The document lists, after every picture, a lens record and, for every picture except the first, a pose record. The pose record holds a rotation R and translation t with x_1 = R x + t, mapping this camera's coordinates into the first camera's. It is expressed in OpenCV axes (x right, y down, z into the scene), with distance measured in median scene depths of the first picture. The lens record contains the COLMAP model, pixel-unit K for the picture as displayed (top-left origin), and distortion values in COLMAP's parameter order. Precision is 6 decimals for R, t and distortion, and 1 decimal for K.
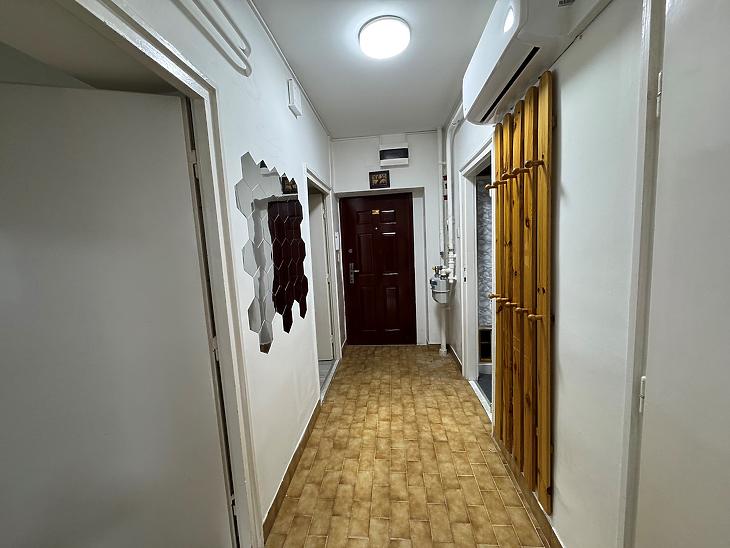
lens RADIAL K [[291.5, 0, 365.4], [0, 291.5, 273.5], [0, 0, 1]] dist [-0.002525, 0.000110]
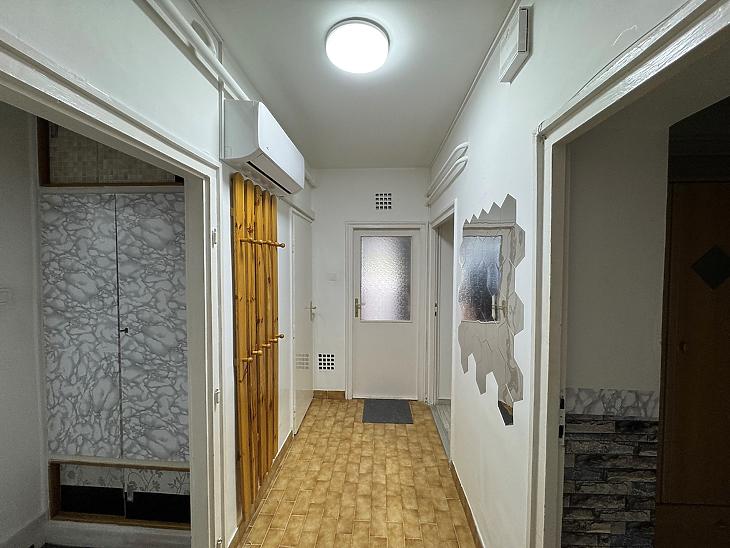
lens RADIAL K [[291.5, 0, 364.3], [0, 291.5, 273.4], [0, 0, 1]] dist [-0.002525, 0.000110]
pose [[-0.998777, 0.040013, -0.029046, 0.108077], [0.035533, 0.989361, 0.141079, -0.317634], [0.034382, 0.139874, -0.989572, 1.991780]]
